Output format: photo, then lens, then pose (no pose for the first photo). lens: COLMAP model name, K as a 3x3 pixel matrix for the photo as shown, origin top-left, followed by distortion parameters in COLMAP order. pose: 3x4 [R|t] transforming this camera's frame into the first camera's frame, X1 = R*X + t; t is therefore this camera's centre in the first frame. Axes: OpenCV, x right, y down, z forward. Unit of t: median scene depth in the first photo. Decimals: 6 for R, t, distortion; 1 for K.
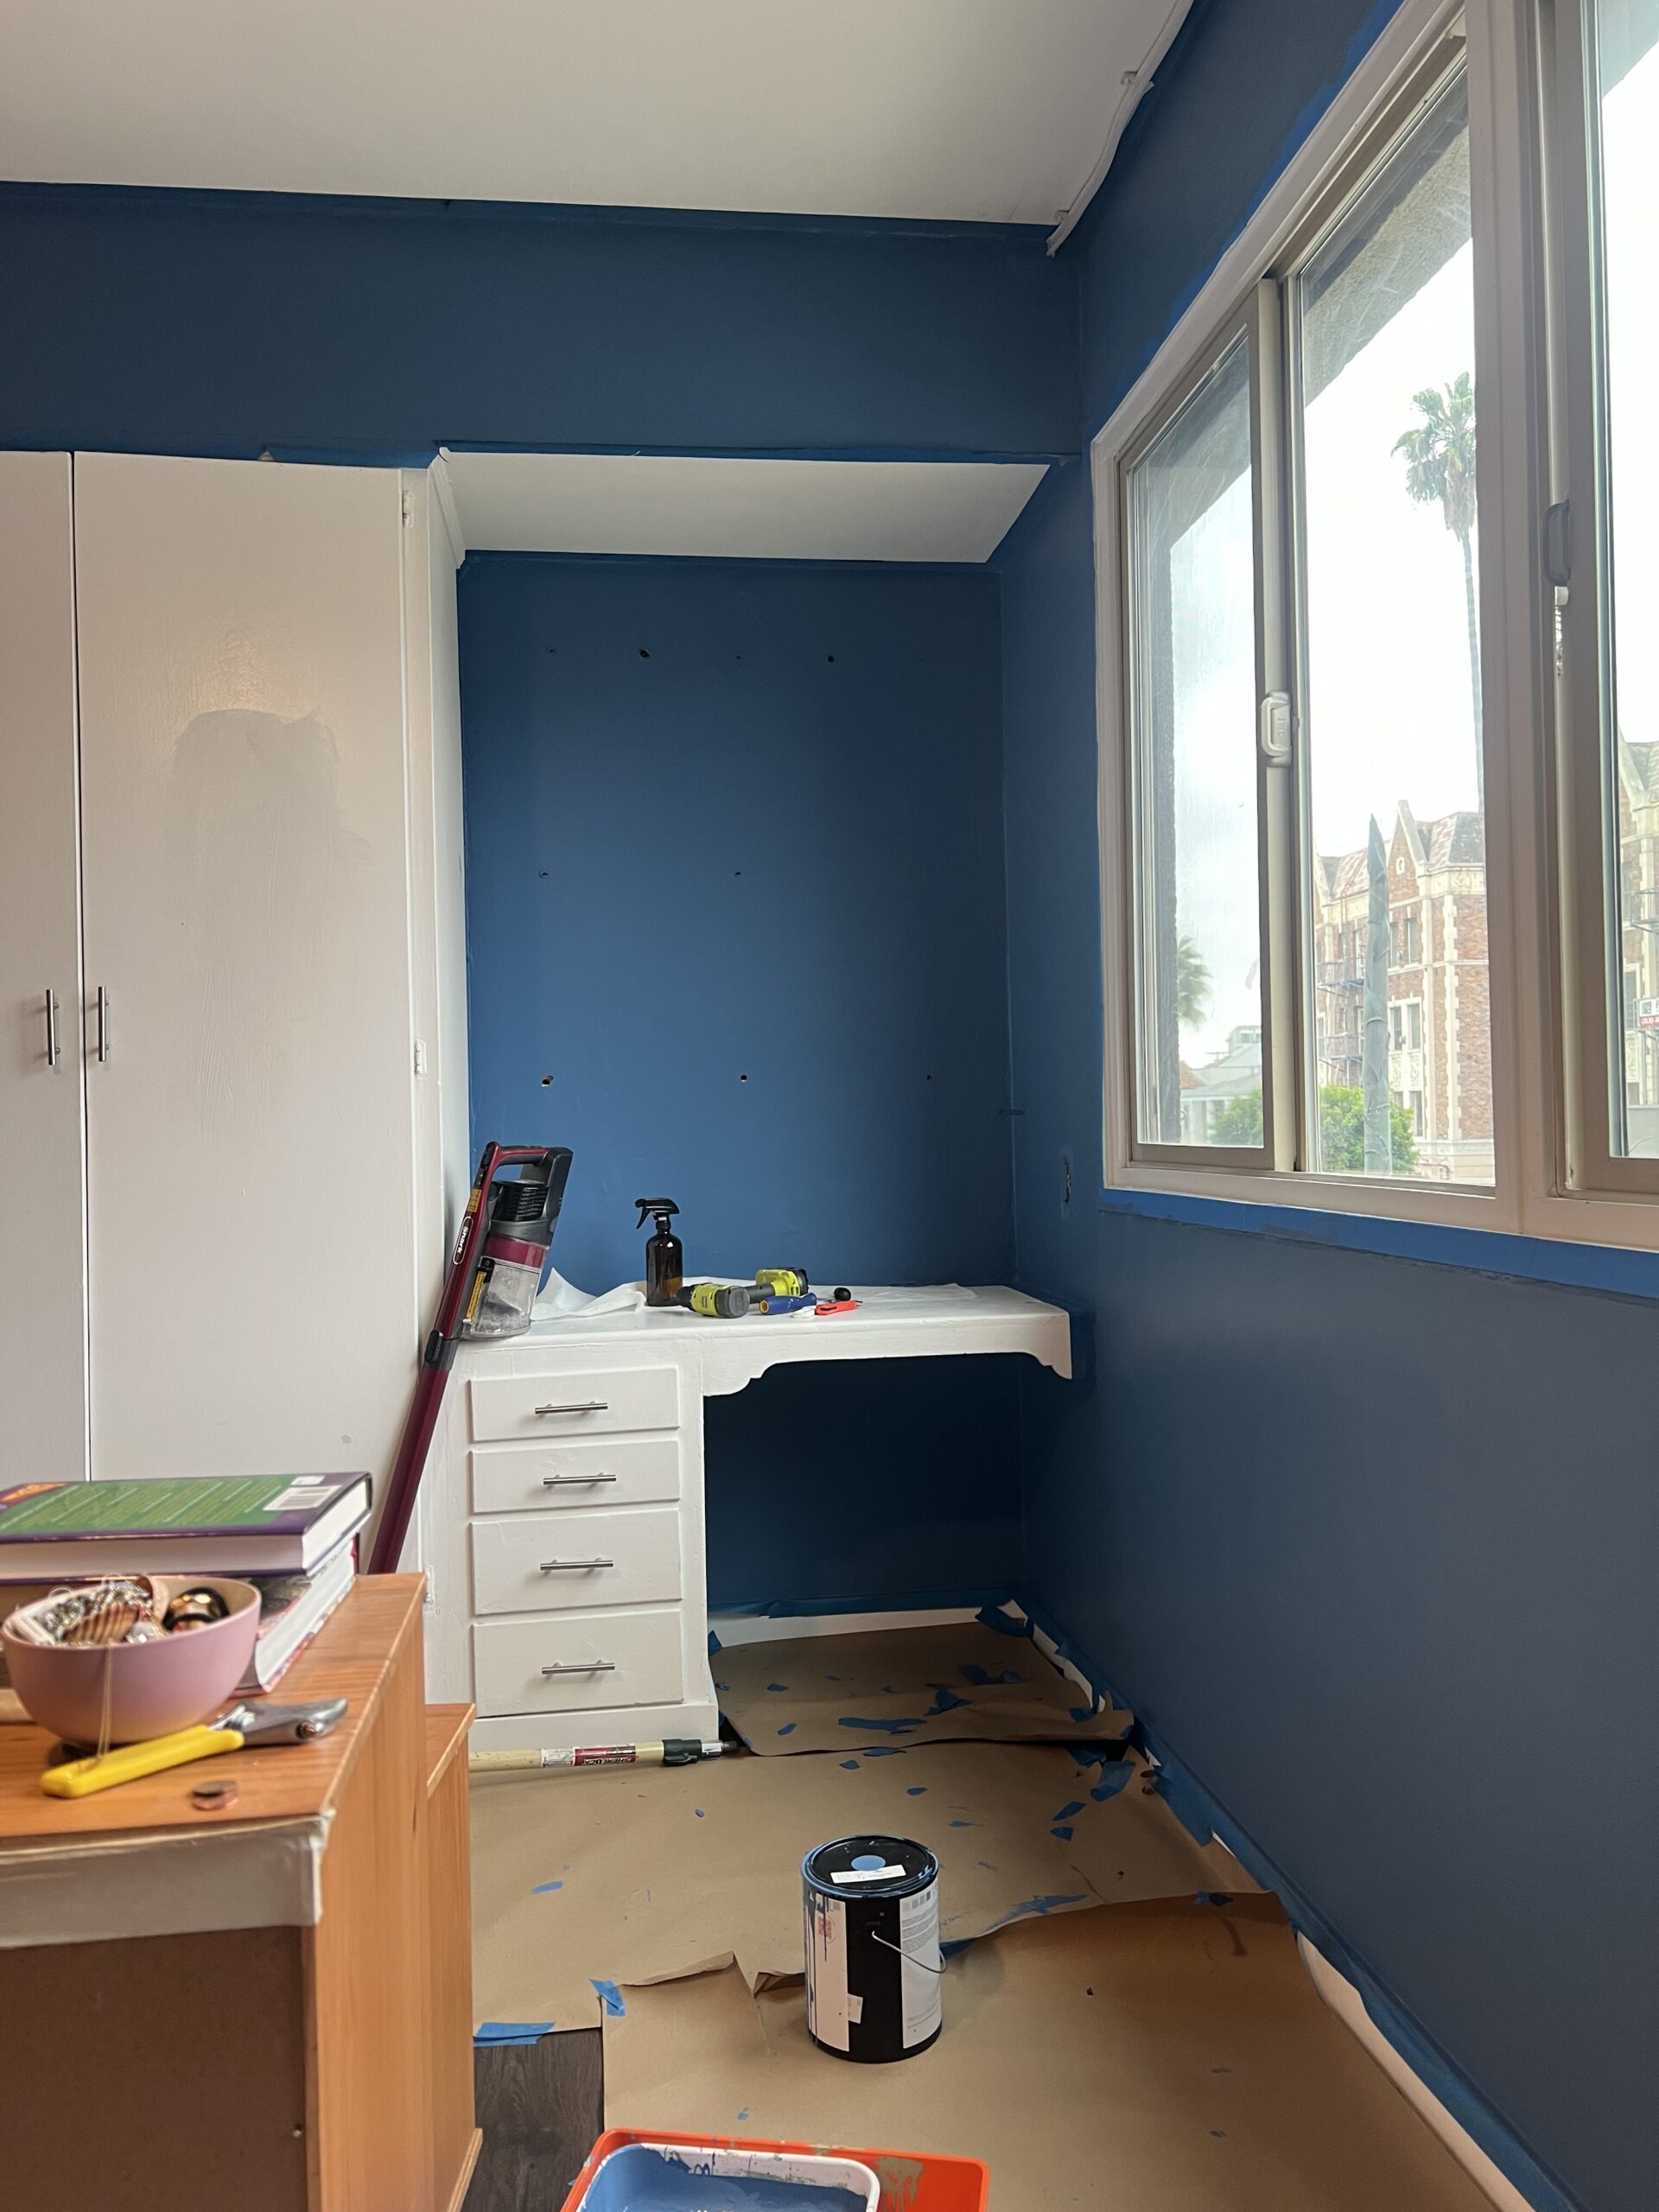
lens RADIAL K [[1652.5, 0, 835.6], [0, 1652.5, 1101.3], [0, 0, 1]] dist [0.031476, -0.019691]
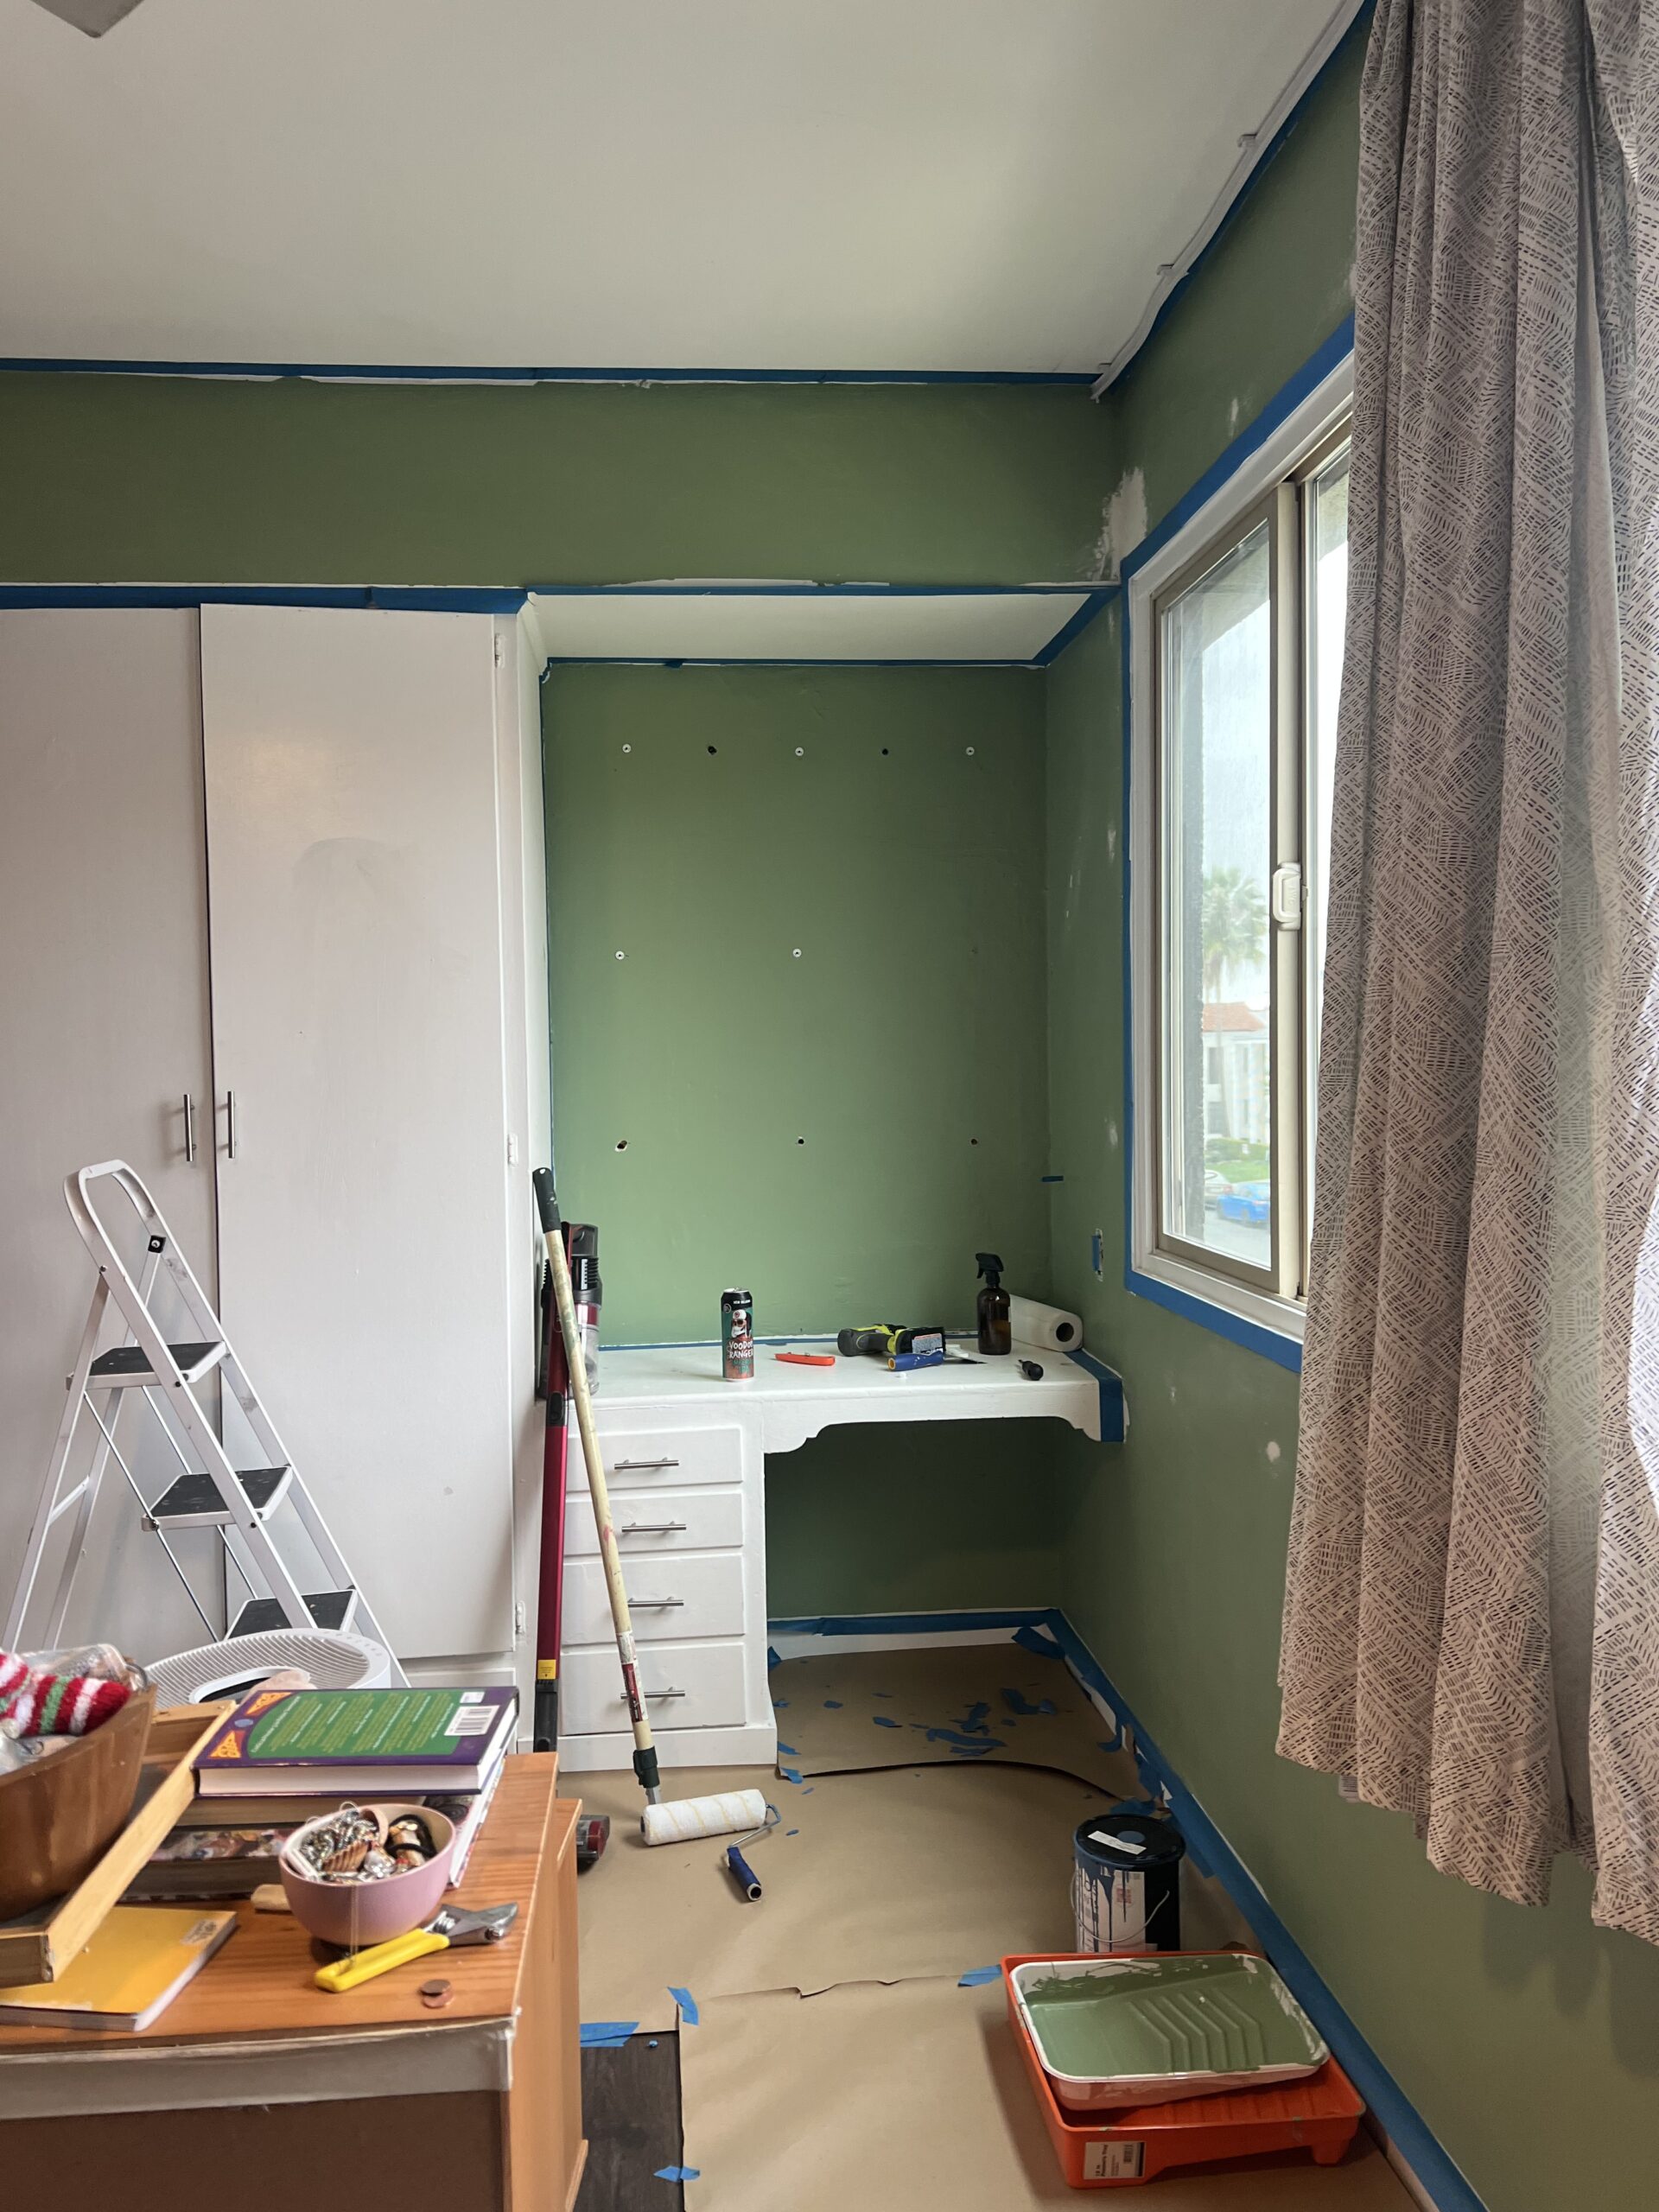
lens RADIAL K [[1652.5, 0, 820.0], [0, 1652.5, 1114.2], [0, 0, 1]] dist [0.031476, -0.019691]
pose [[0.999063, 0.007728, -0.042573, 0.003046], [-0.005749, 0.998906, 0.046417, -0.124010], [0.042885, -0.046128, 0.998015, -0.114732]]
